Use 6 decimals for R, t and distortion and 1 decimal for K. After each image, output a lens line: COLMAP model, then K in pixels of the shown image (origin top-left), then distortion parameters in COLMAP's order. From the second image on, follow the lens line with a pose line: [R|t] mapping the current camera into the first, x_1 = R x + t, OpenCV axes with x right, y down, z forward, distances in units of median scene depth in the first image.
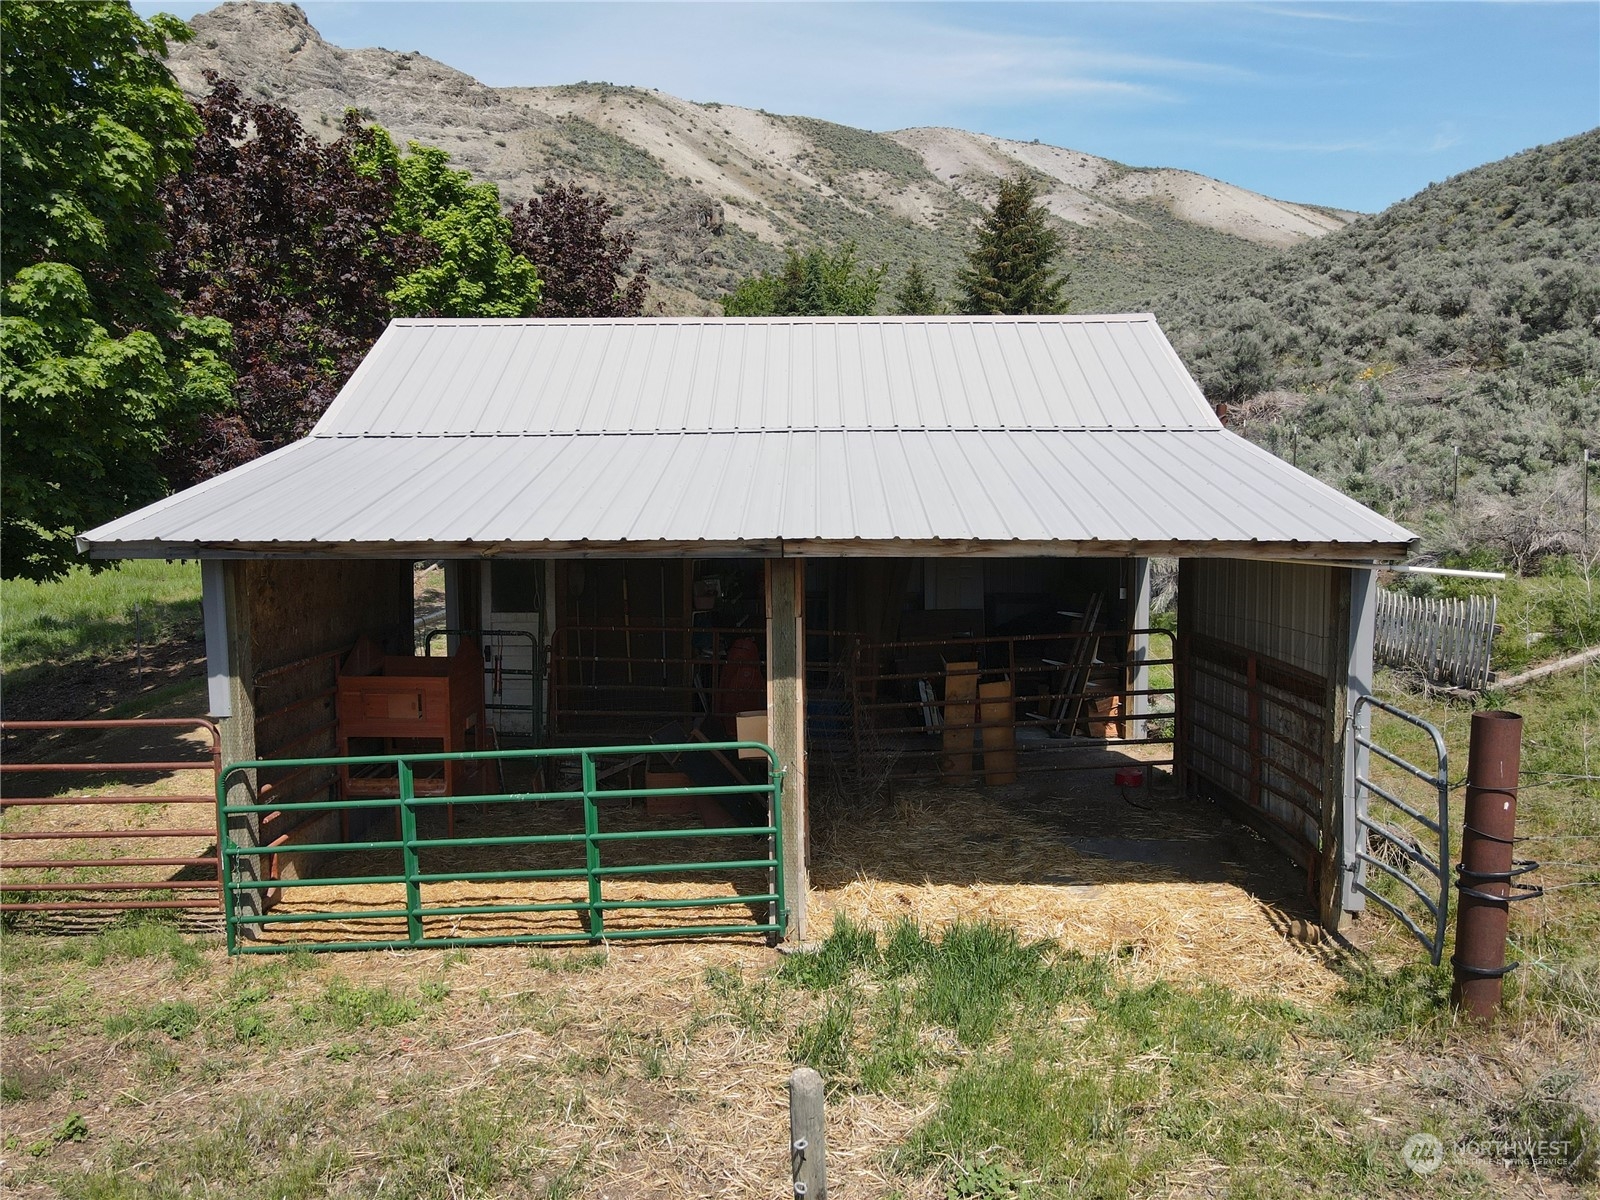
lens RADIAL K [[1175.1, 0, 800.5], [0, 1175.1, 599.4], [0, 0, 1]] dist [0.010869, 0.001949]
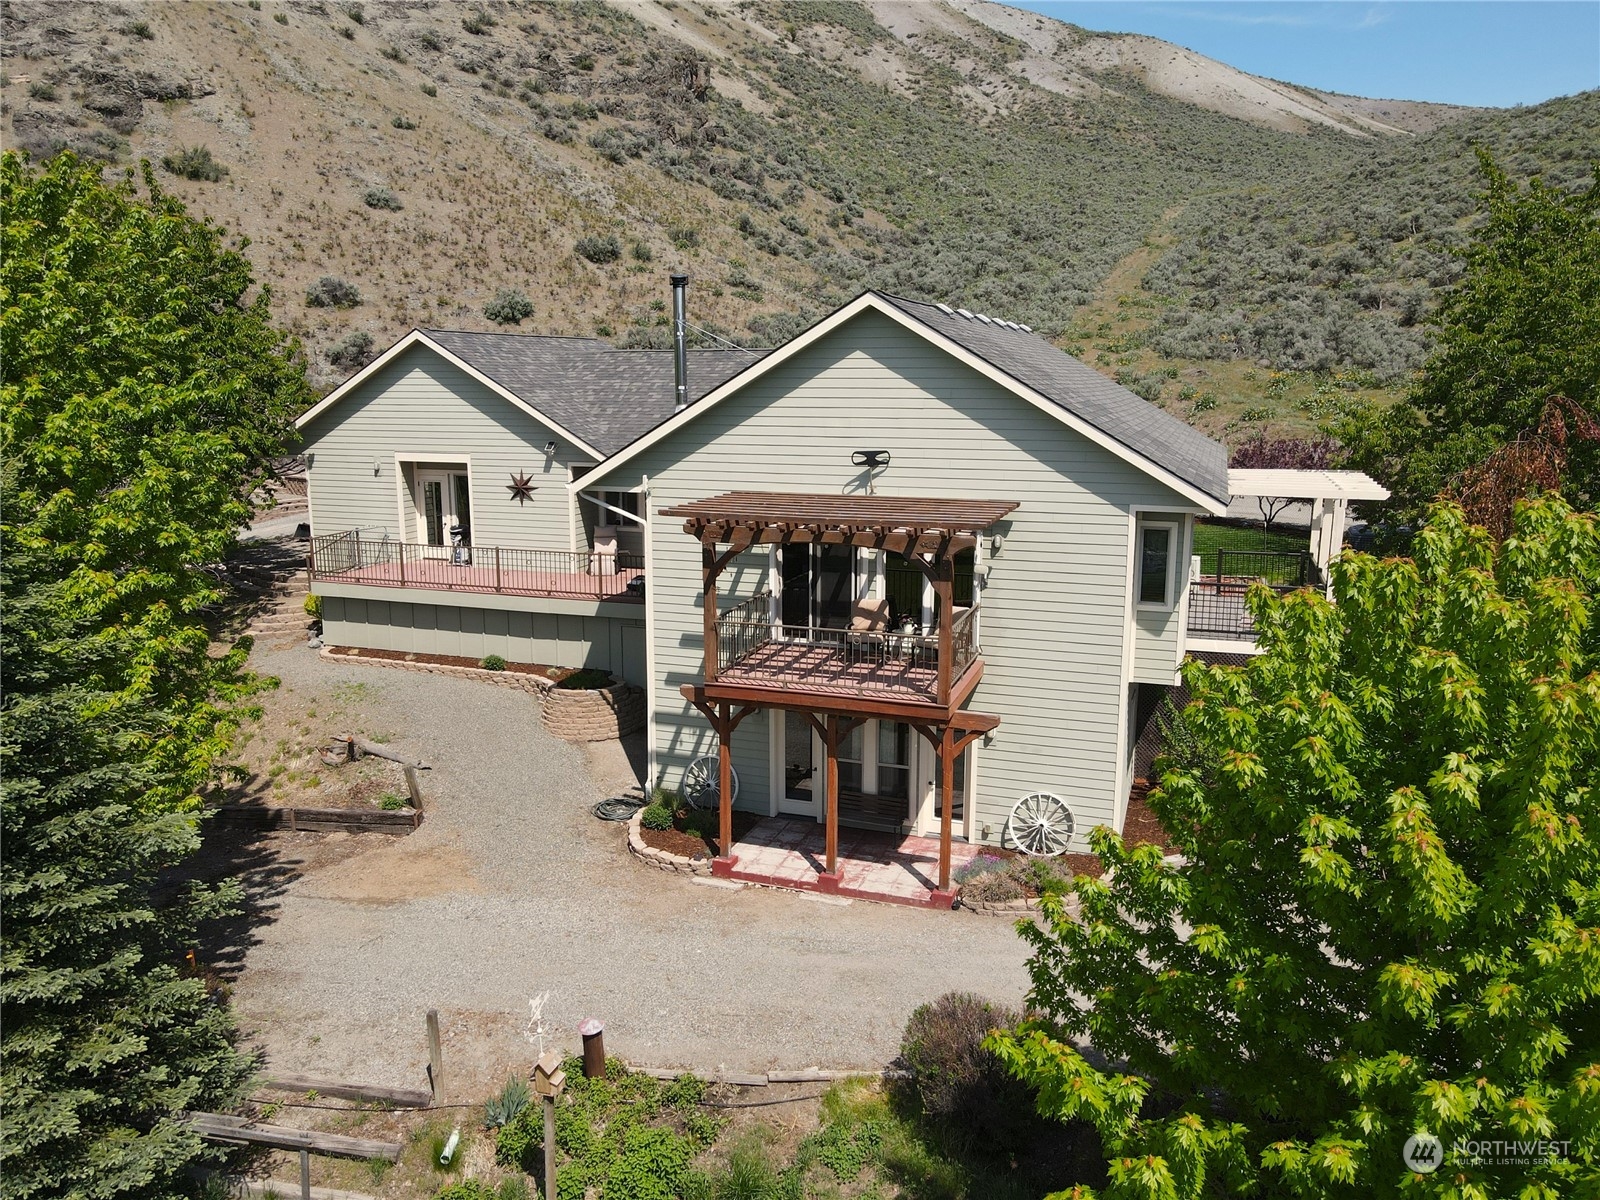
lens RADIAL K [[1175.1, 0, 799.6], [0, 1175.1, 599.4], [0, 0, 1]] dist [0.010869, 0.001949]
pose [[0.995318, -0.018701, 0.094827, -0.050846], [0.009258, 0.995039, 0.099052, -0.041552], [-0.096209, -0.097710, 0.990554, 0.134718]]
